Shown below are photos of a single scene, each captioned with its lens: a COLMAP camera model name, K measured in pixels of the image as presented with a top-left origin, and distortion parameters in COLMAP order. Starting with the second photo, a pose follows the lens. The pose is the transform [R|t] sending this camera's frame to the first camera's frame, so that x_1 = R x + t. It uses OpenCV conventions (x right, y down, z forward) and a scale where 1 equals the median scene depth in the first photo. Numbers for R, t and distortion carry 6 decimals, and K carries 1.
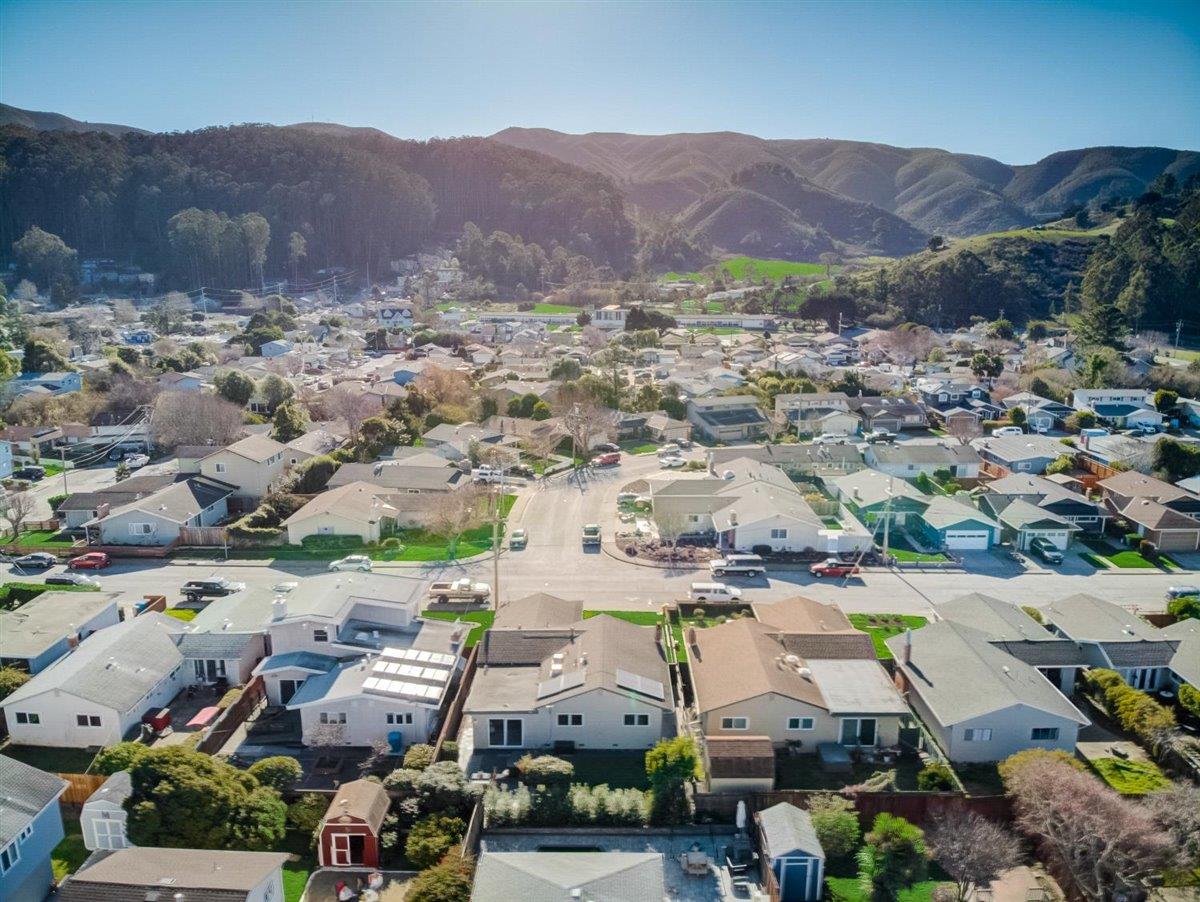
lens RADIAL K [[868.1, 0, 600.7], [0, 868.1, 459.4], [0, 0, 1]] dist [0.074207, -0.174087]
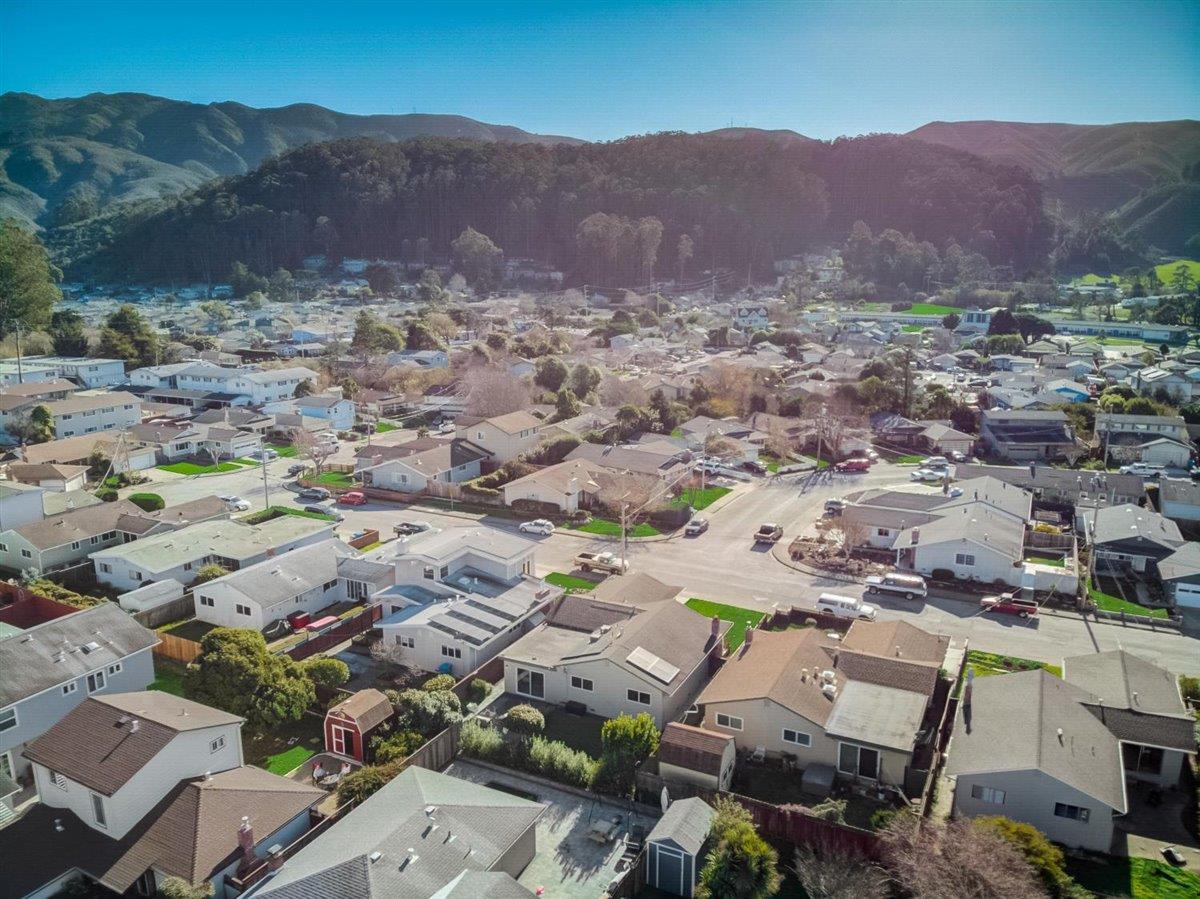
lens RADIAL K [[868.1, 0, 612.9], [0, 868.1, 460.9], [0, 0, 1]] dist [0.074207, -0.174087]
pose [[0.904869, 0.098250, -0.414197, 0.236569], [-0.097878, 0.994951, 0.022182, 0.000318], [0.414285, 0.020469, 0.909917, 0.024649]]
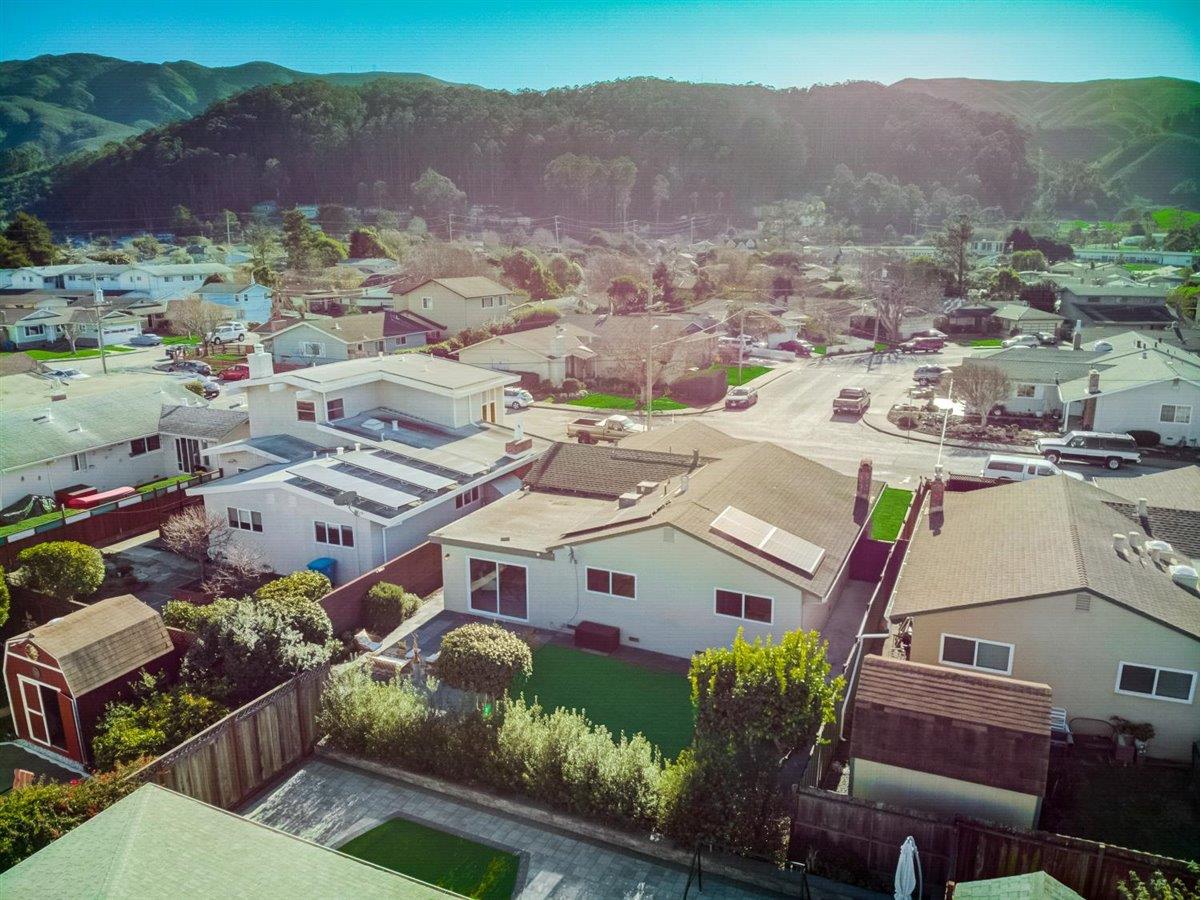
lens RADIAL K [[868.1, 0, 605.4], [0, 868.1, 455.7], [0, 0, 1]] dist [0.074207, -0.174087]
pose [[0.916444, 0.097167, -0.388186, 0.082271], [-0.085853, 0.995225, 0.046432, 0.117670], [0.390844, -0.009225, 0.920411, 0.317412]]
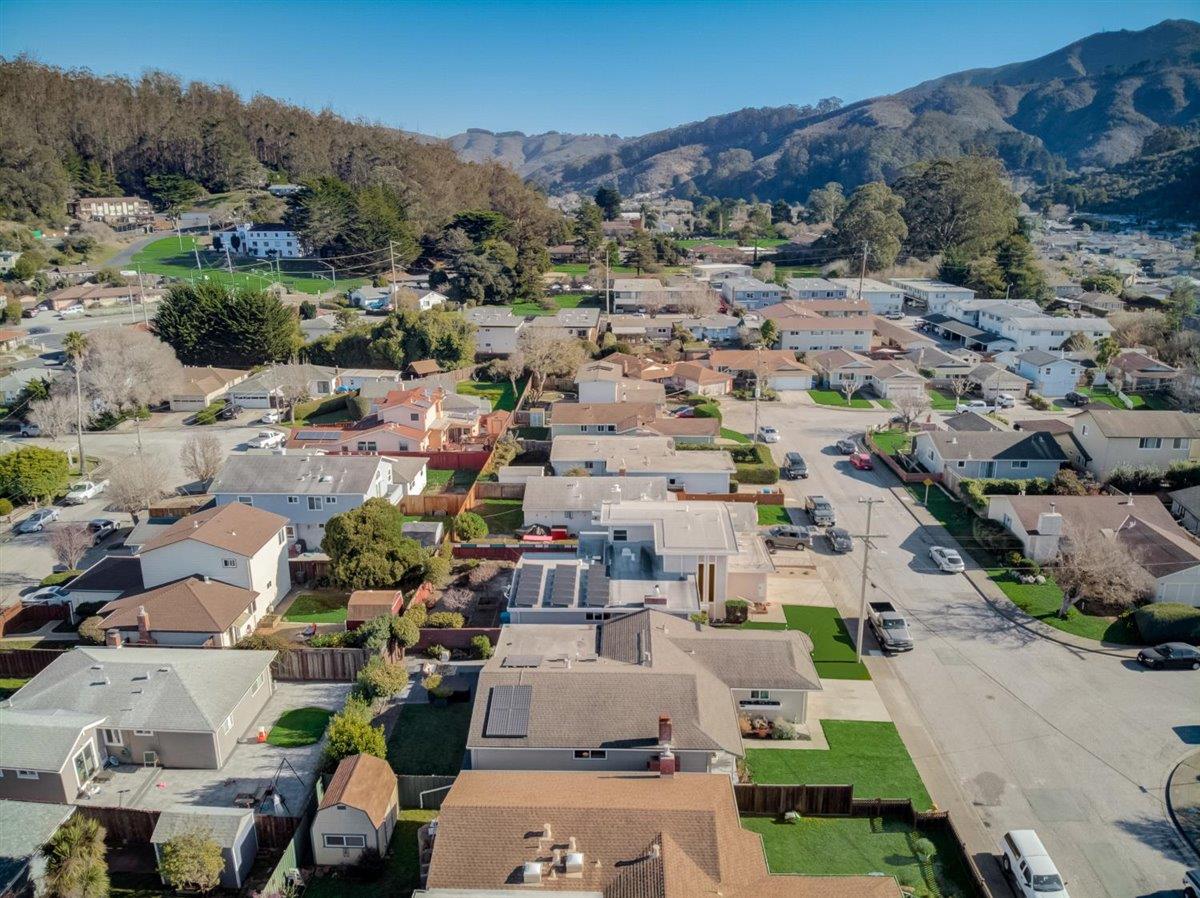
lens RADIAL K [[868.1, 0, 623.1], [0, 868.1, 466.1], [0, 0, 1]] dist [0.074207, -0.174087]
pose [[-0.008512, 0.298868, -0.954256, 0.443022], [-0.215307, 0.931360, 0.293618, -0.128164], [0.976509, 0.207957, 0.056420, 0.602617]]
